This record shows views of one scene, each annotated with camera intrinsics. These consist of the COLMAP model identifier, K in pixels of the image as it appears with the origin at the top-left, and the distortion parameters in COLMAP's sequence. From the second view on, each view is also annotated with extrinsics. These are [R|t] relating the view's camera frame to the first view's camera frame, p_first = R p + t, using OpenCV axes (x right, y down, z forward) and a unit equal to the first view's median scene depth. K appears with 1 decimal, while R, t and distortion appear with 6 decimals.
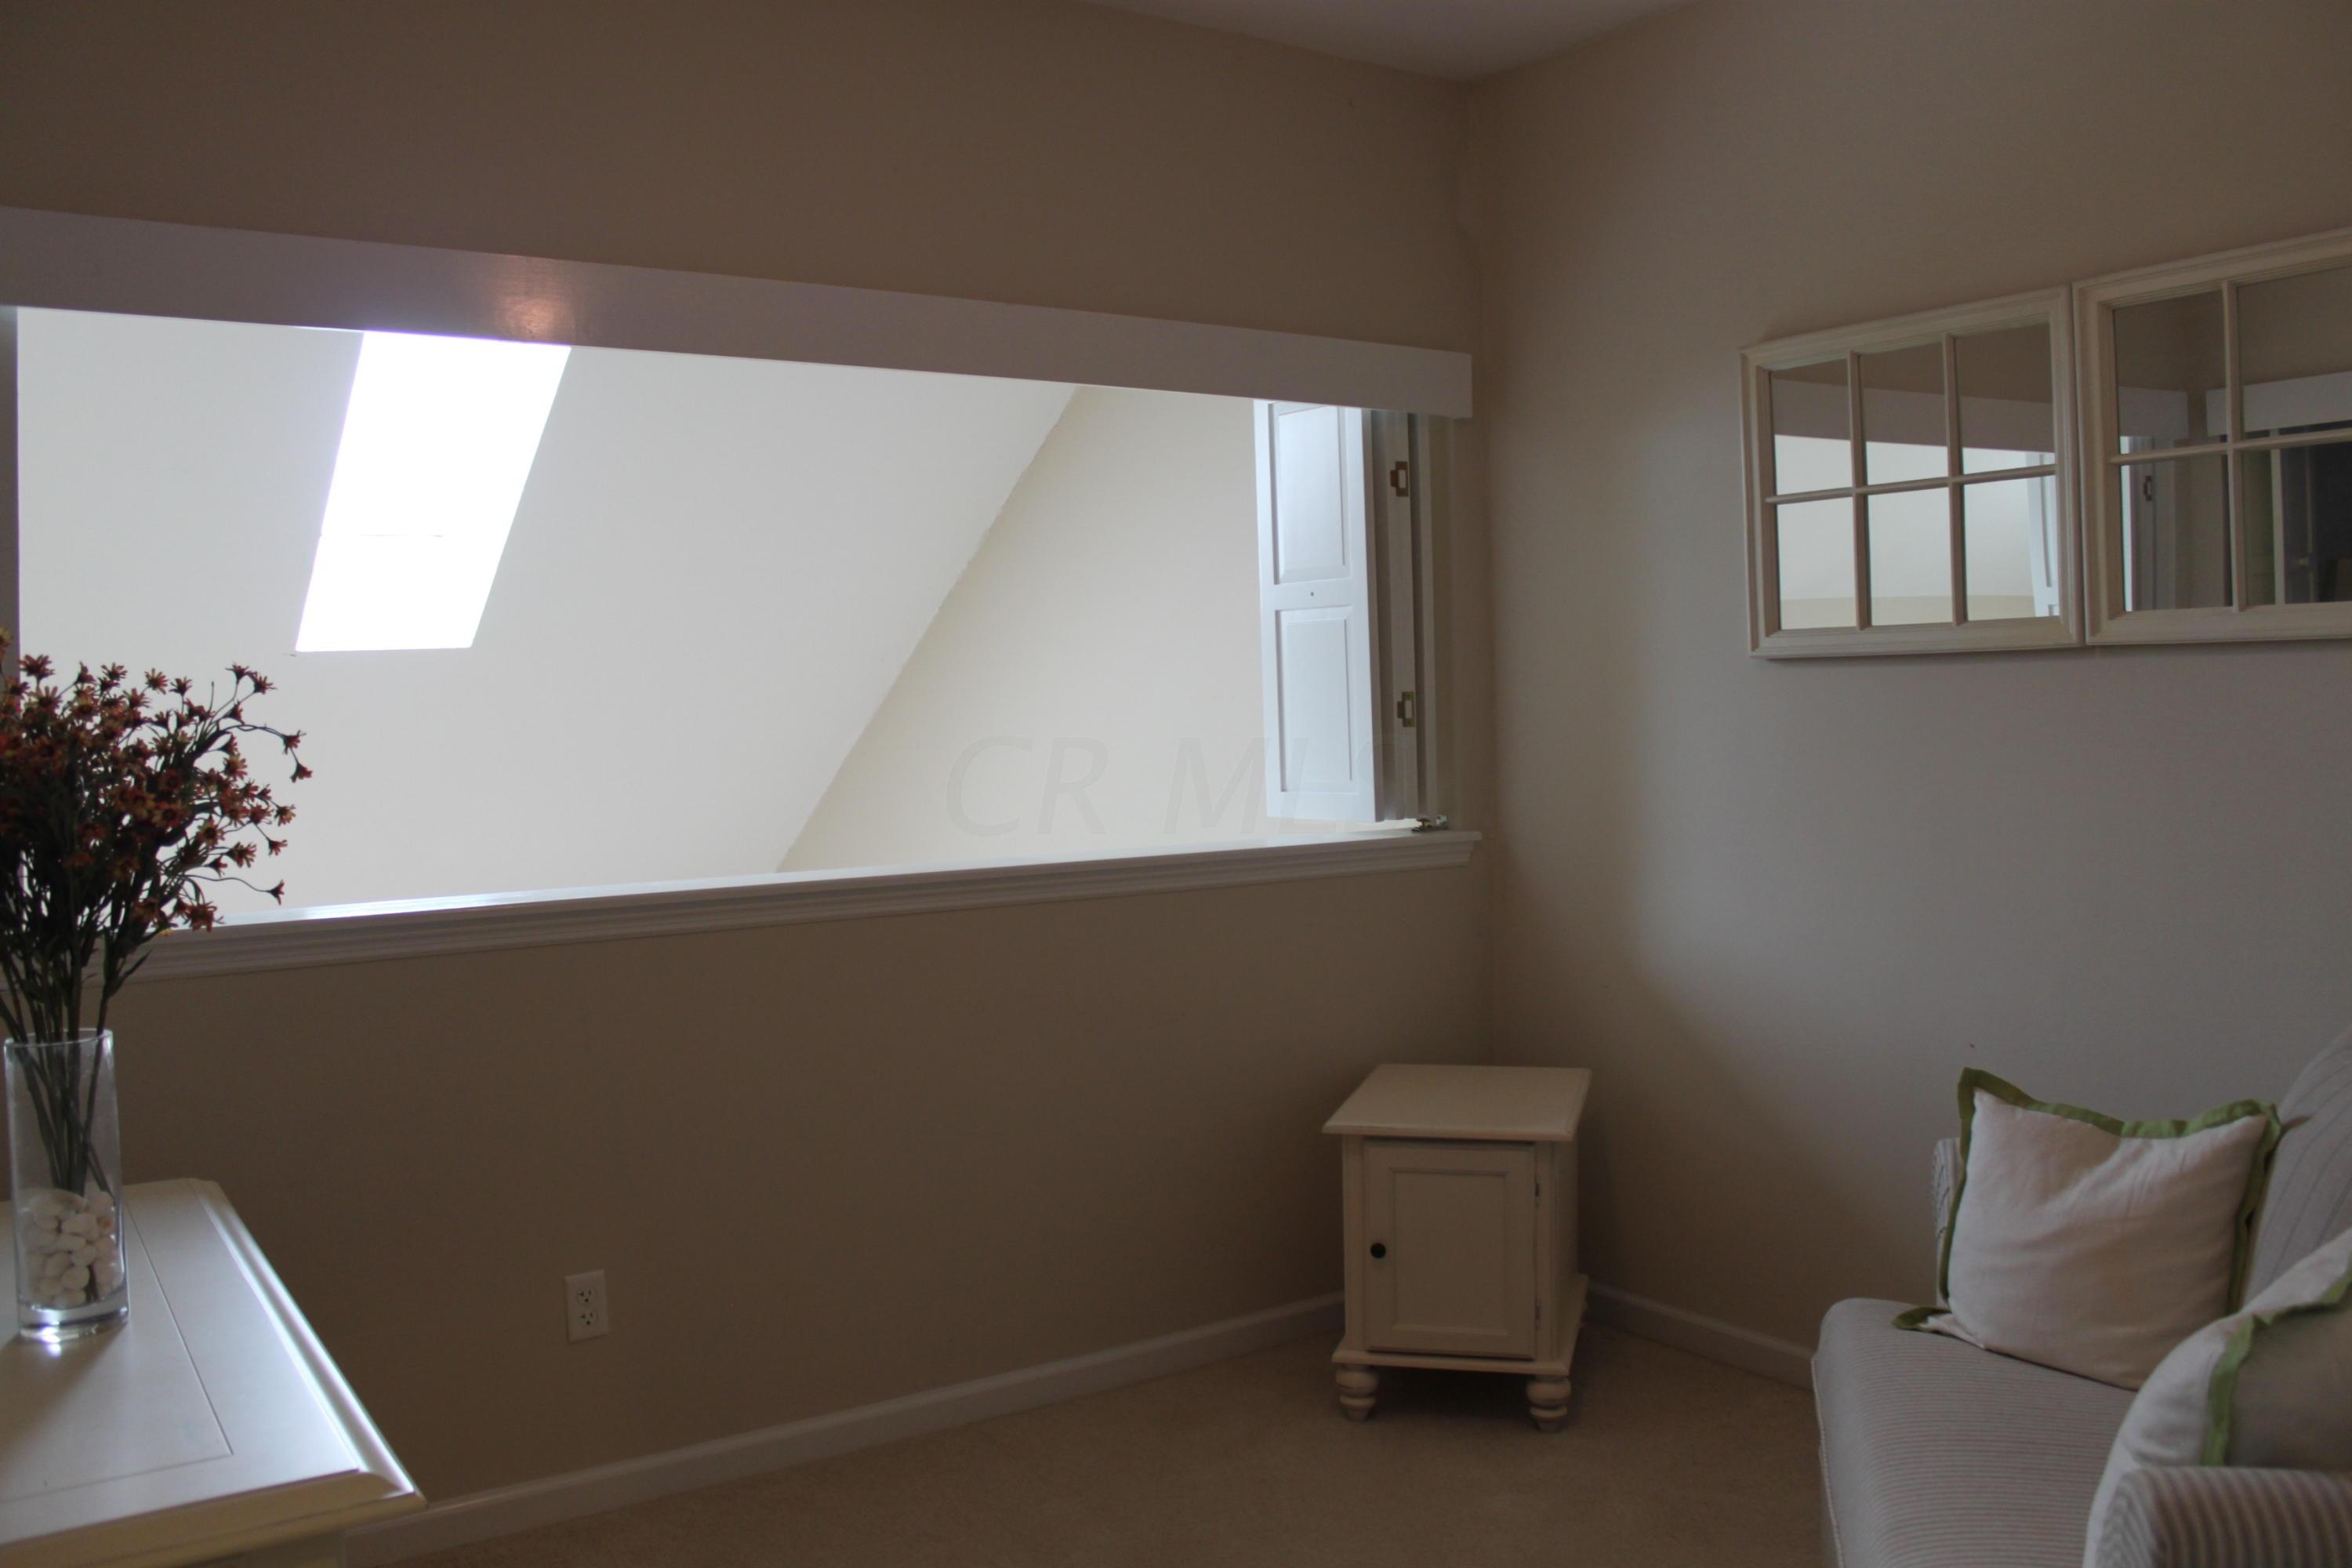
lens RADIAL K [[1945.5, 0, 1174.6], [0, 1945.5, 770.2], [0, 0, 1]] dist [-0.167769, 0.147922]
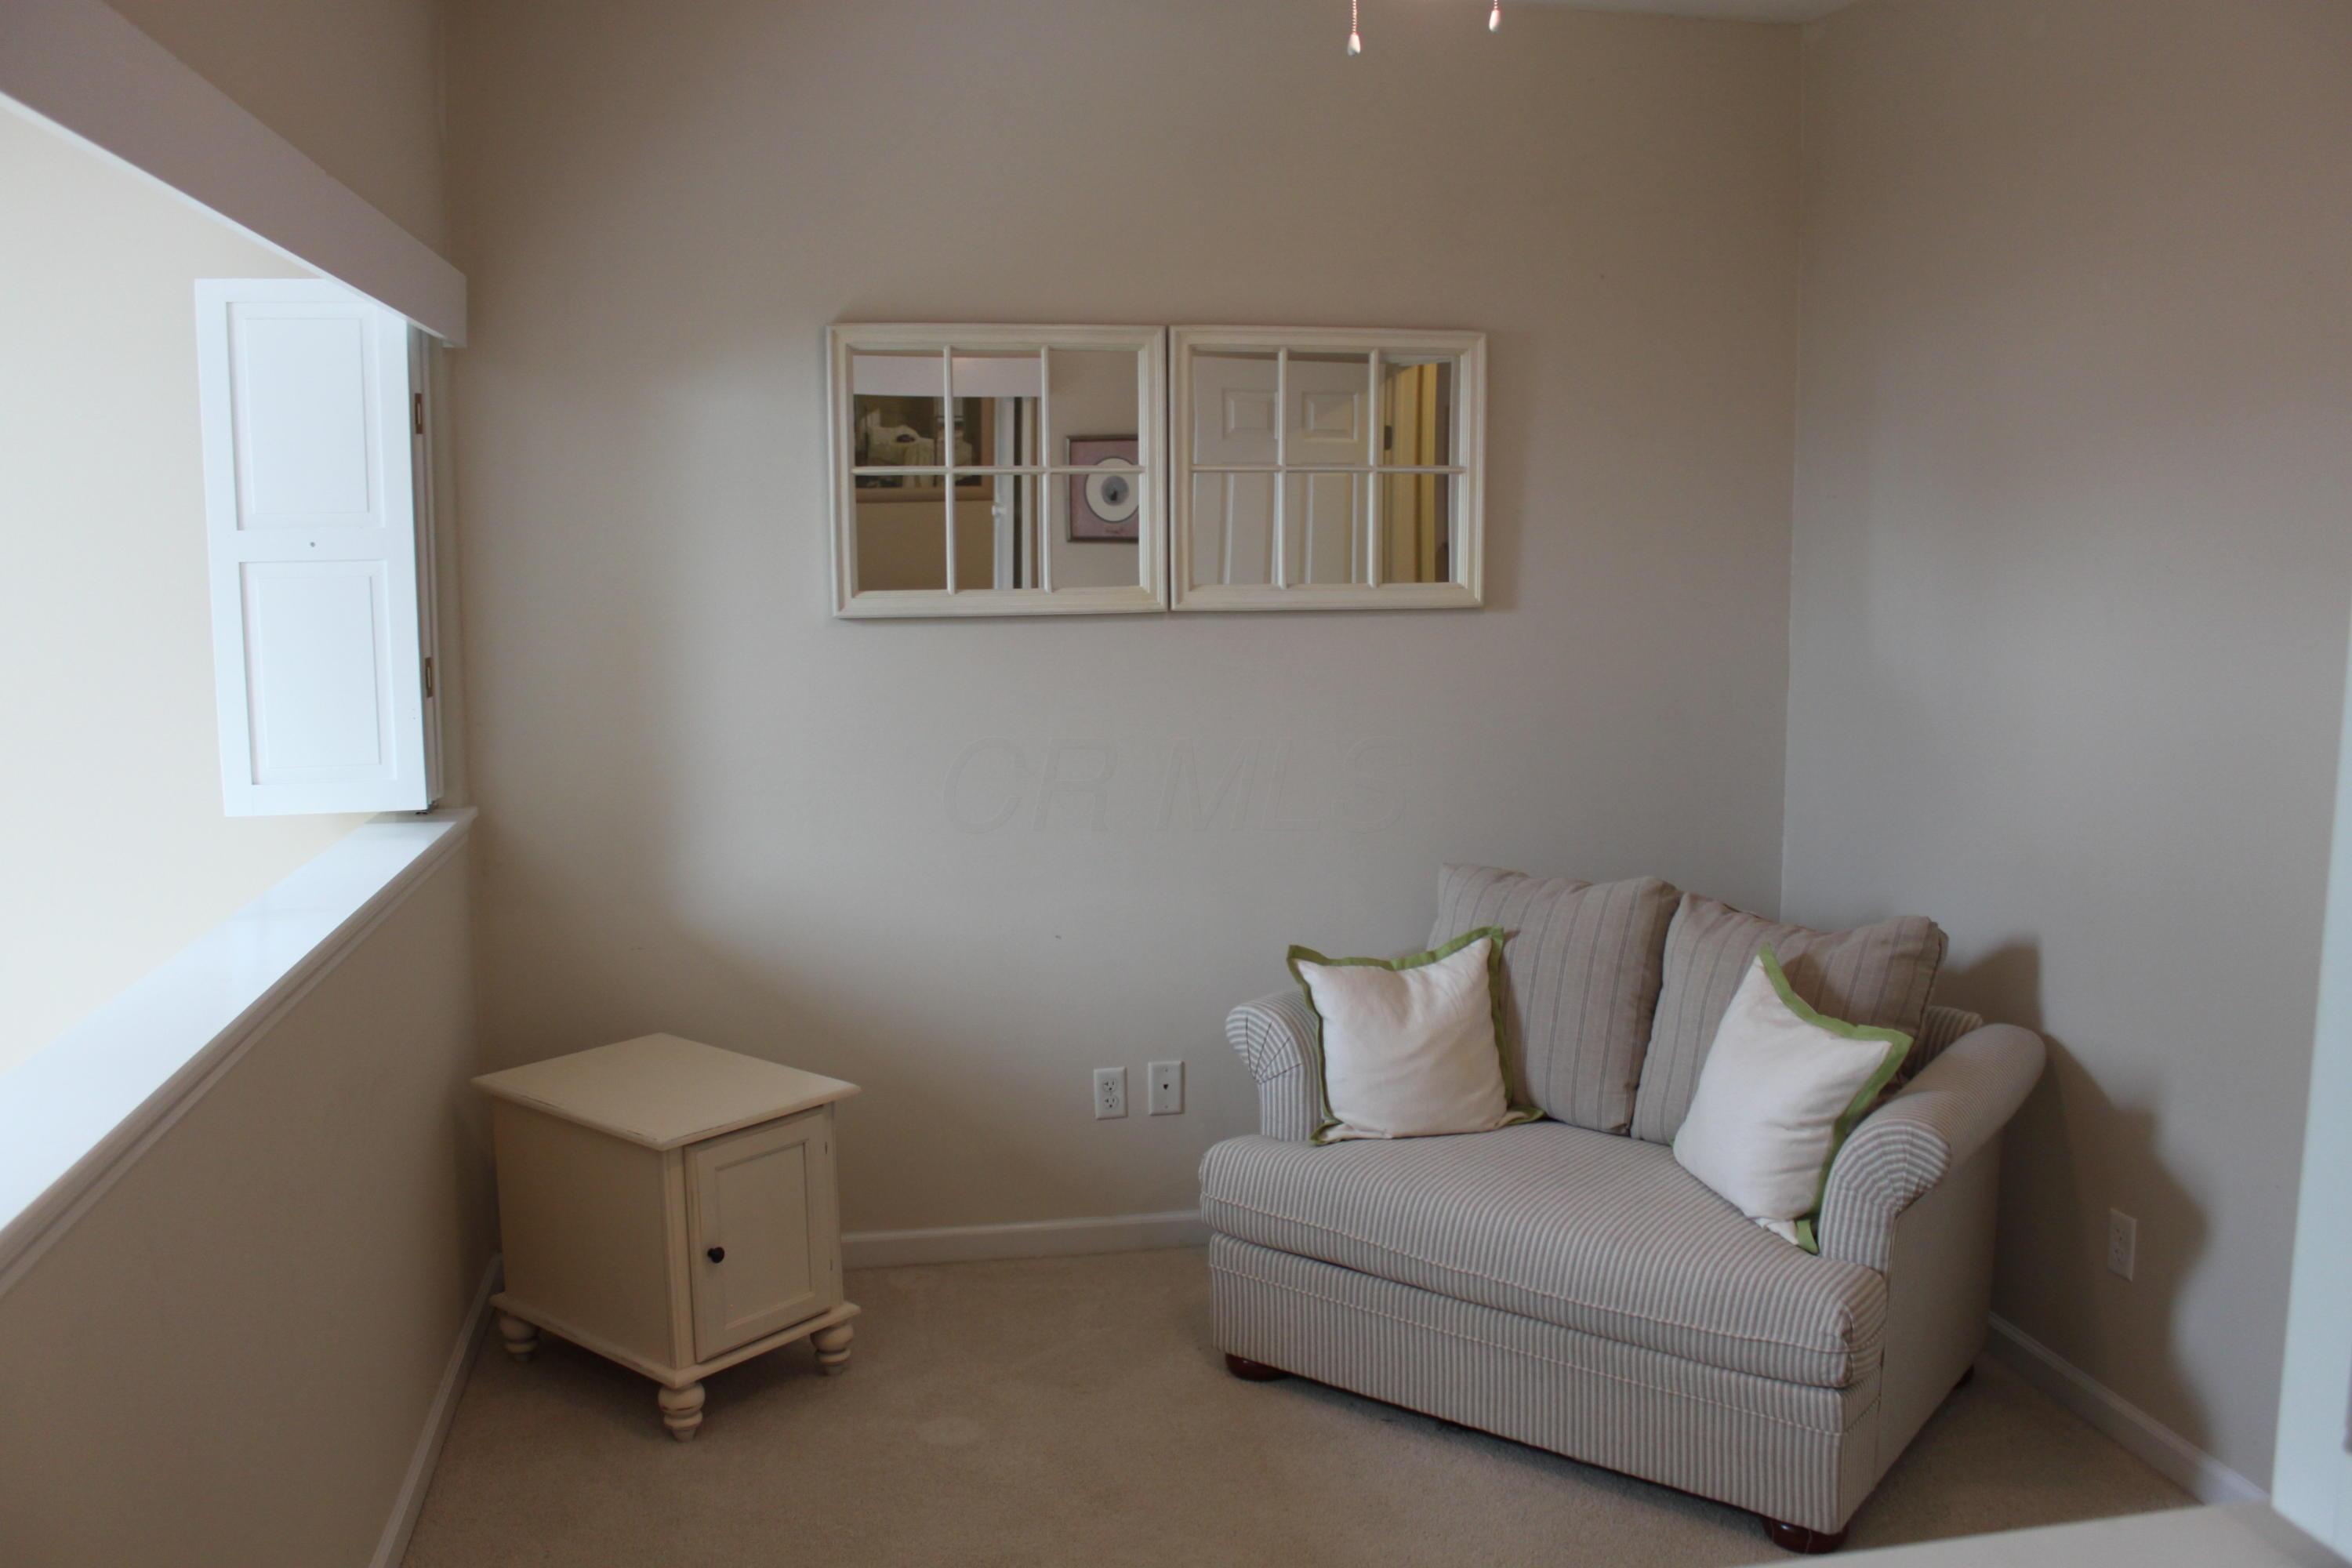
lens RADIAL K [[1945.5, 0, 1174.6], [0, 1945.5, 770.2], [0, 0, 1]] dist [-0.167769, 0.147922]
pose [[0.392885, -0.096055, 0.914557, -0.731688], [0.031377, 0.995351, 0.091061, -0.078235], [-0.919052, -0.007080, 0.394073, 0.472968]]
